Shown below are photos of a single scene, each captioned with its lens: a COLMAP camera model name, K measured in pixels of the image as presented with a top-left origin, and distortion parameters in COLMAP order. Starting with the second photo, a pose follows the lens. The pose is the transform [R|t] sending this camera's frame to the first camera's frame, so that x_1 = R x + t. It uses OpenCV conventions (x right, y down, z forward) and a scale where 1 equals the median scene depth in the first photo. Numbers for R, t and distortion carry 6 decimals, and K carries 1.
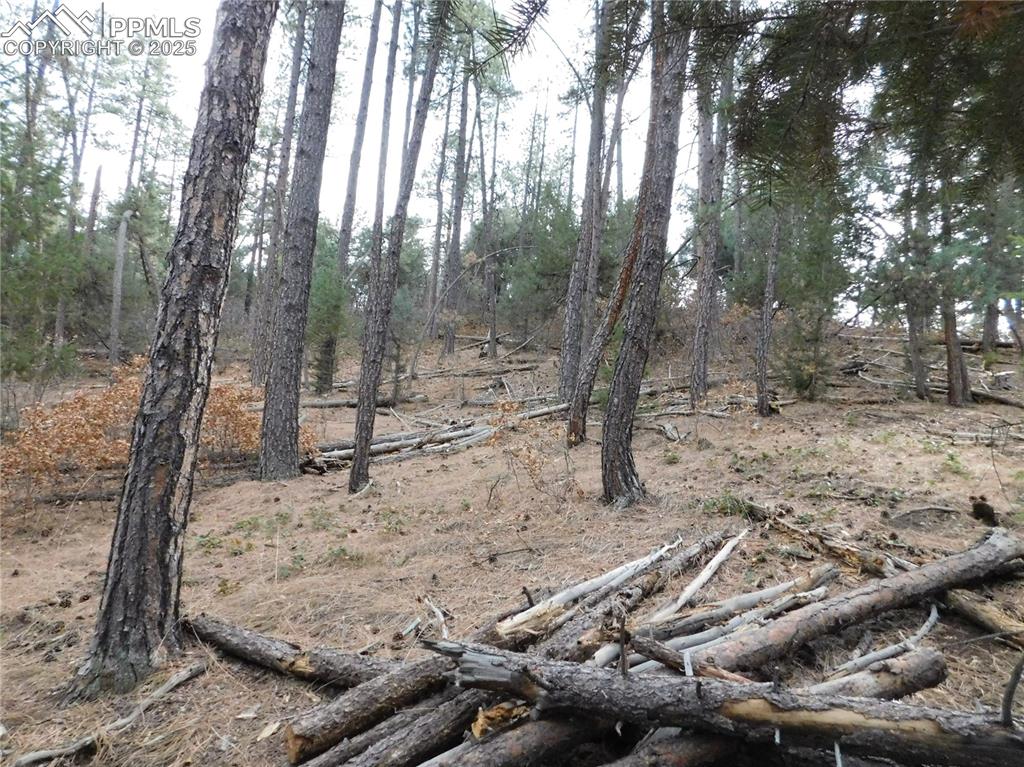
lens RADIAL K [[687.8, 0, 515.5], [0, 687.8, 383.1], [0, 0, 1]] dist [-0.061759, 0.061990]
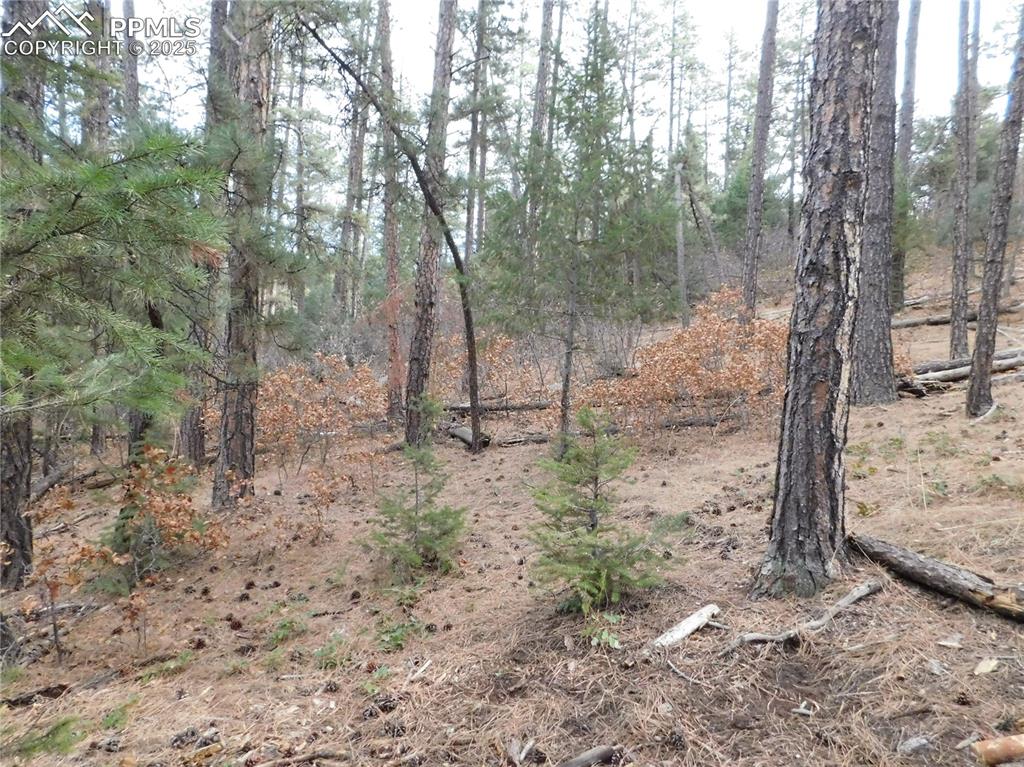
lens RADIAL K [[687.8, 0, 515.5], [0, 687.8, 383.1], [0, 0, 1]] dist [-0.061759, 0.061990]
pose [[0.727623, -0.037002, -0.684979, -0.155893], [0.103979, 0.992955, 0.056814, 0.018196], [0.678051, -0.112562, 0.726345, -0.032874]]
